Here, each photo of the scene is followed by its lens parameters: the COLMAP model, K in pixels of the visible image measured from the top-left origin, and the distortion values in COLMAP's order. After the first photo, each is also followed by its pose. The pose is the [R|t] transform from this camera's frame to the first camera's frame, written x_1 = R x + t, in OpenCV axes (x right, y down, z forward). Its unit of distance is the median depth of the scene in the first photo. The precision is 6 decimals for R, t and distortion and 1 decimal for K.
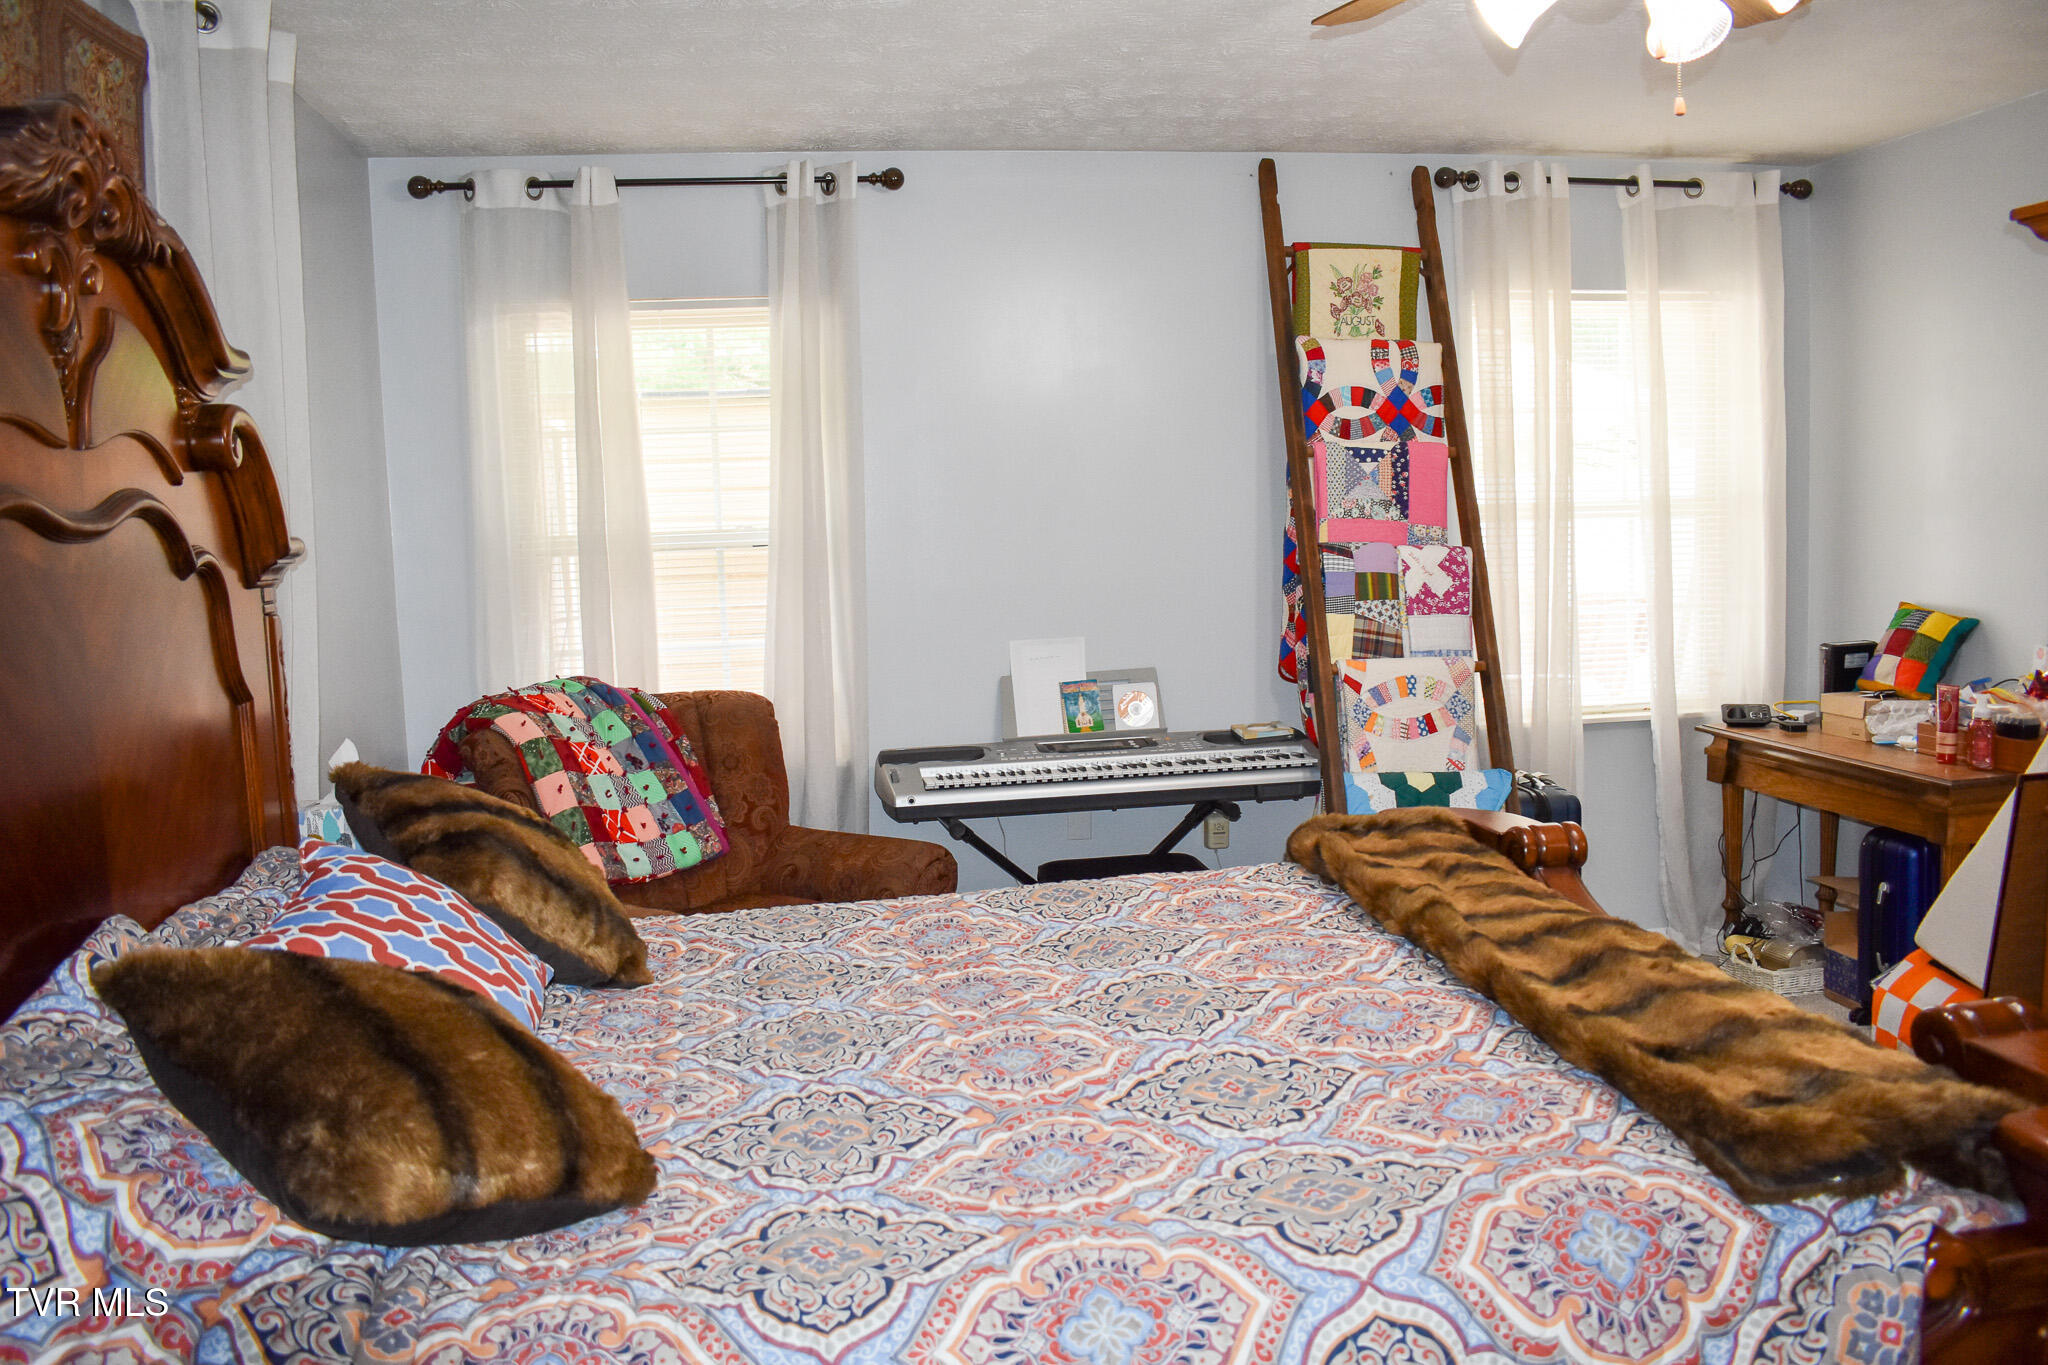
lens RADIAL K [[1602.3, 0, 1031.3], [0, 1602.3, 682.4], [0, 0, 1]] dist [-0.094292, 0.015283]
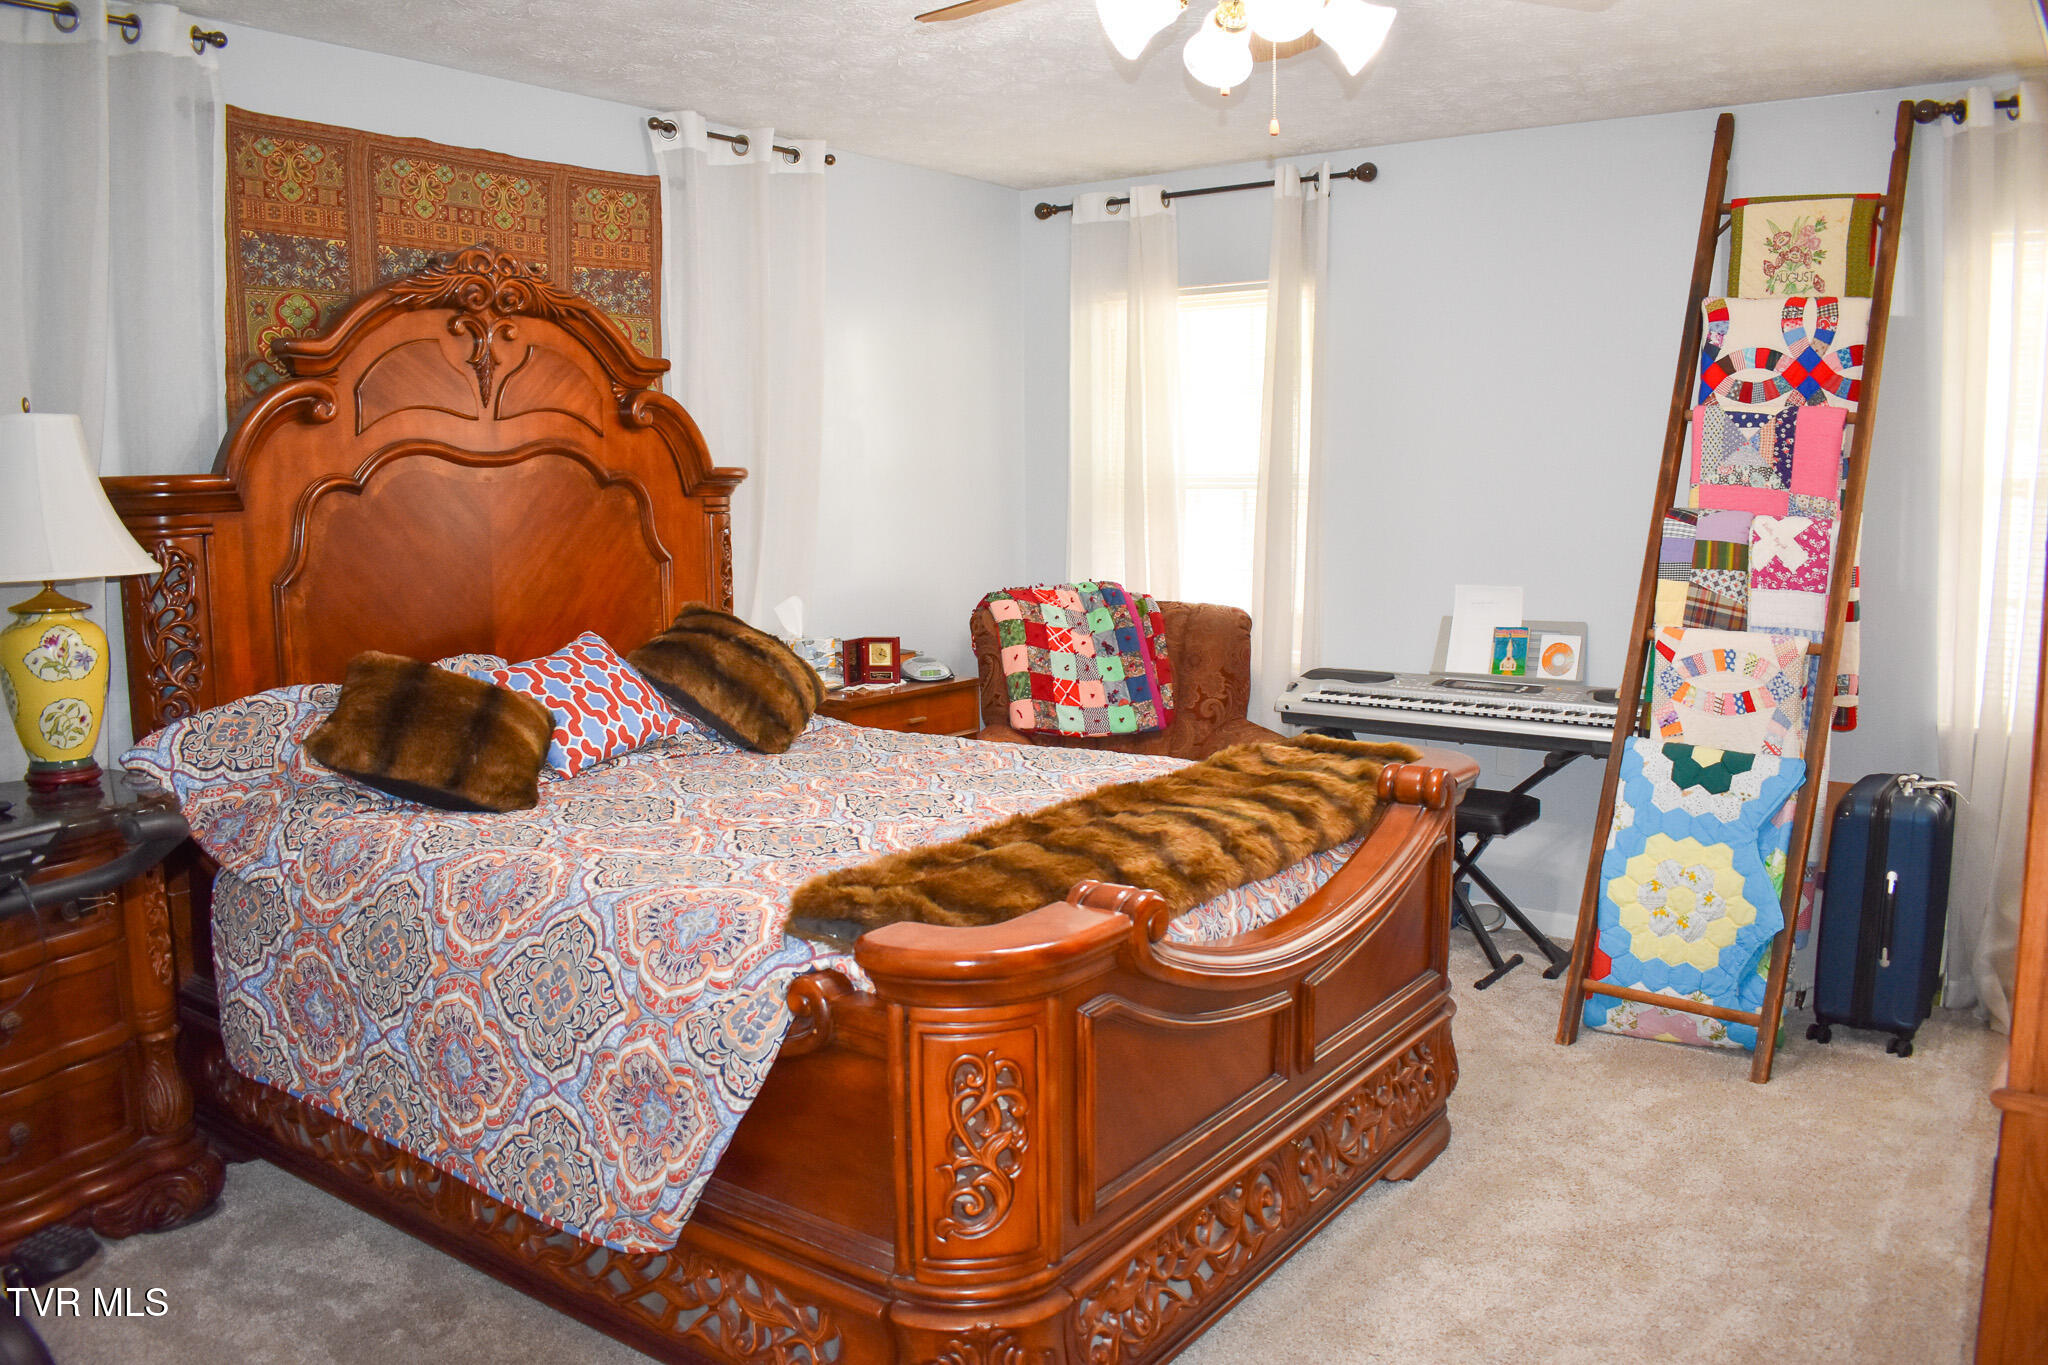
lens RADIAL K [[1602.3, 0, 1031.3], [0, 1602.3, 682.4], [0, 0, 1]] dist [-0.094292, 0.015283]
pose [[0.700962, 0.123010, -0.702510, 0.591052], [-0.097236, 0.992299, 0.076731, -0.015970], [0.706539, 0.014524, 0.707525, 0.026791]]
